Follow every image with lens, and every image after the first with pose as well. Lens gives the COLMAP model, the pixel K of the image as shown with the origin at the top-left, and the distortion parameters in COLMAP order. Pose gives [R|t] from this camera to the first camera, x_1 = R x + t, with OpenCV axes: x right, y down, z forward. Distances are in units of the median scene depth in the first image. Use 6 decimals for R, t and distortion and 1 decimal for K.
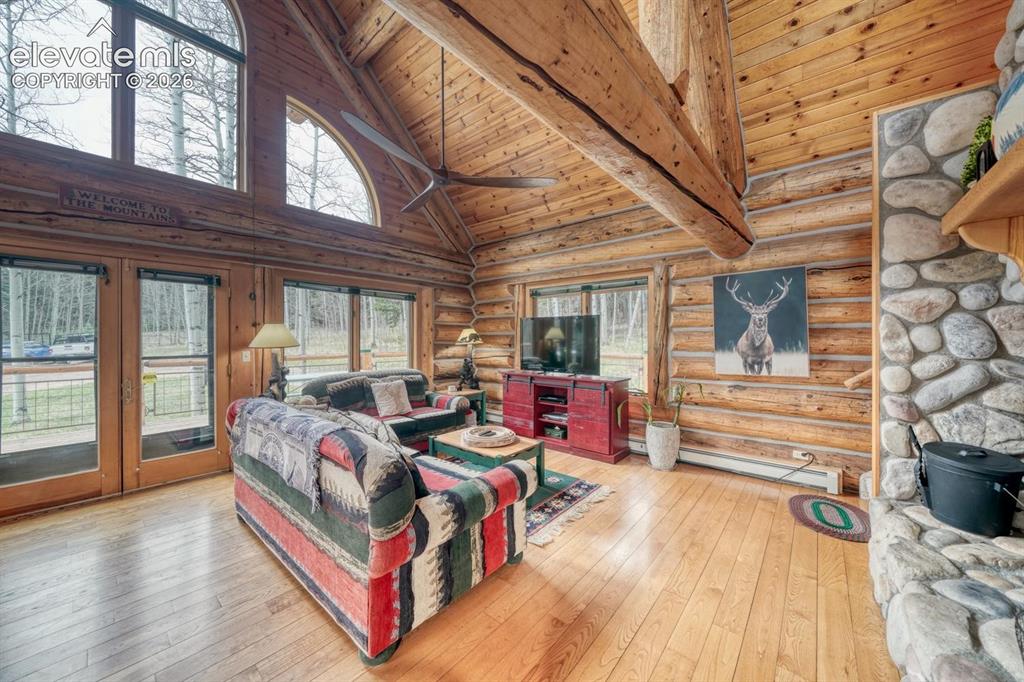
lens RADIAL K [[356.4, 0, 520.1], [0, 356.4, 340.9], [0, 0, 1]] dist [-0.006786, 0.000915]
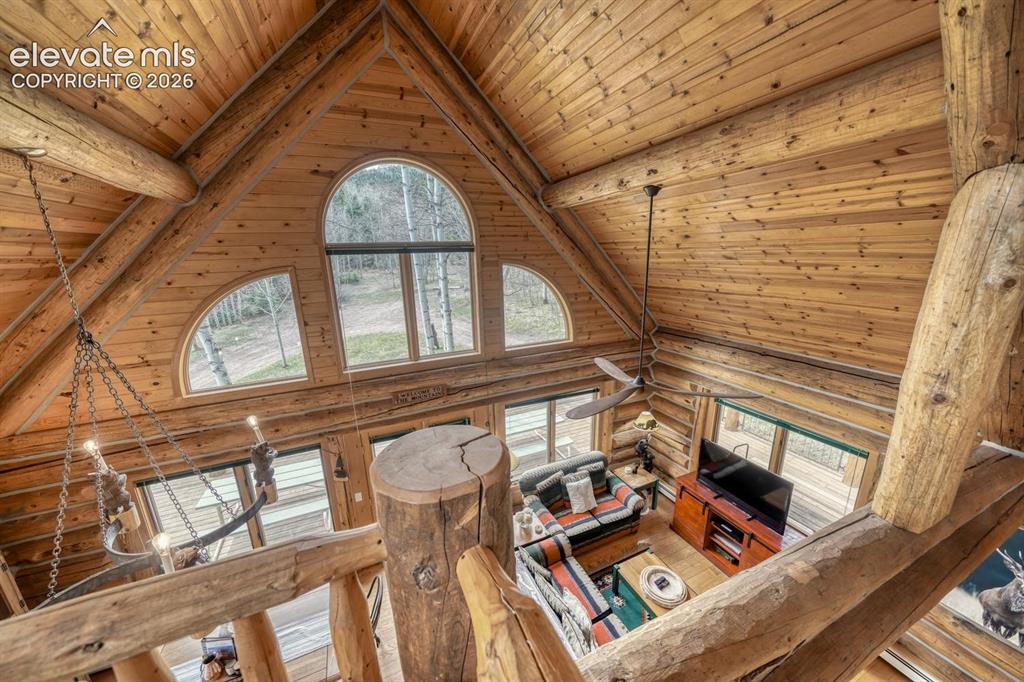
lens RADIAL K [[356.4, 0, 511.5], [0, 356.4, 348.2], [0, 0, 1]] dist [-0.006786, 0.000915]
pose [[0.895212, 0.092142, -0.436010, -0.068522], [0.023535, 0.967250, 0.252731, -0.602713], [0.445018, -0.236509, 0.863726, -0.079728]]
